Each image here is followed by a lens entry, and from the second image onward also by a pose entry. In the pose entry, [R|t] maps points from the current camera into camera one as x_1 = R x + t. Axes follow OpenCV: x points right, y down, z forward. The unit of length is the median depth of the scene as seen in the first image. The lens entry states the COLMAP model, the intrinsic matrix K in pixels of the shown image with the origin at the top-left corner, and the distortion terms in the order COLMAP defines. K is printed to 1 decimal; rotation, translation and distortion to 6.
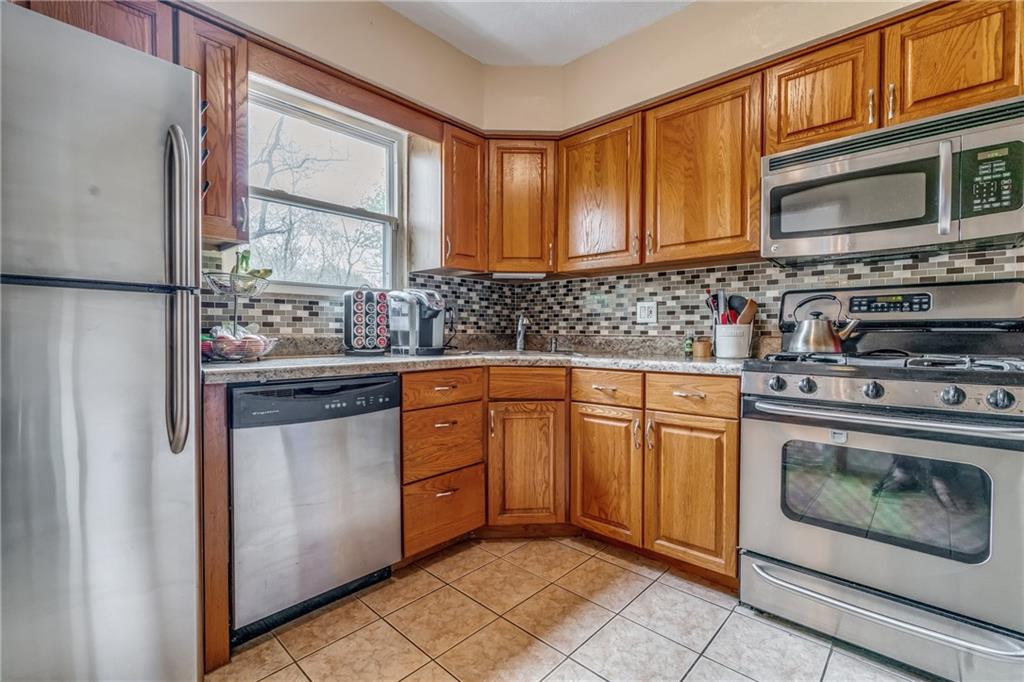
lens RADIAL K [[473.4, 0, 513.7], [0, 473.4, 336.8], [0, 0, 1]] dist [-0.003855, 0.000973]
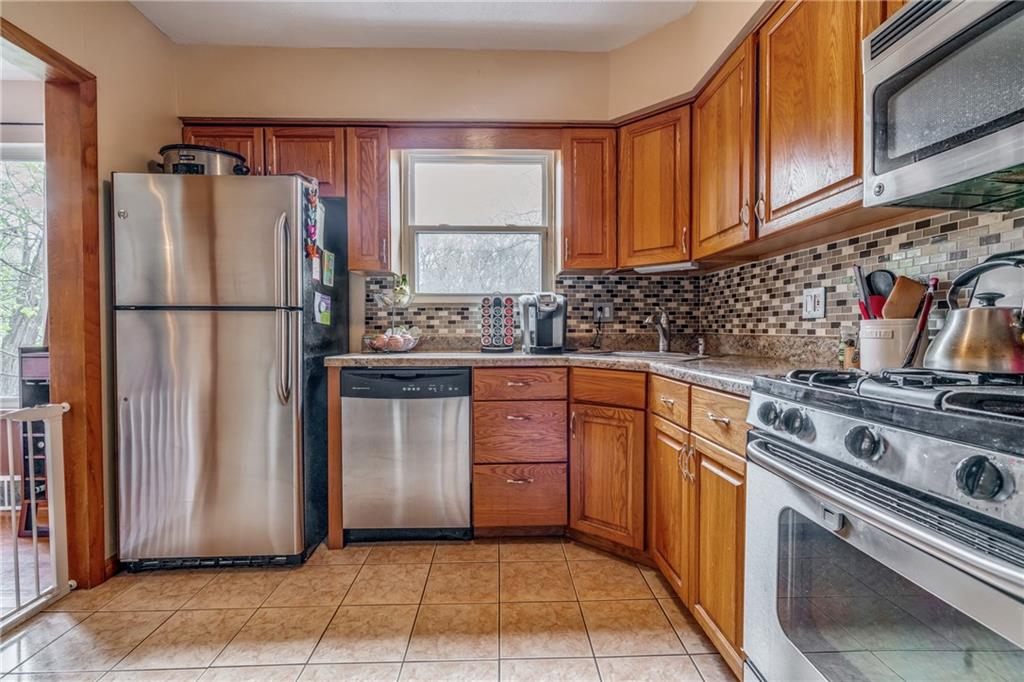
lens RADIAL K [[473.4, 0, 513.7], [0, 473.4, 336.8], [0, 0, 1]] dist [-0.003855, 0.000973]
pose [[0.686495, 0.005825, -0.727112, 0.554413], [-0.002805, 0.999982, 0.005362, -0.004807], [0.727130, -0.001642, 0.686498, 0.221549]]
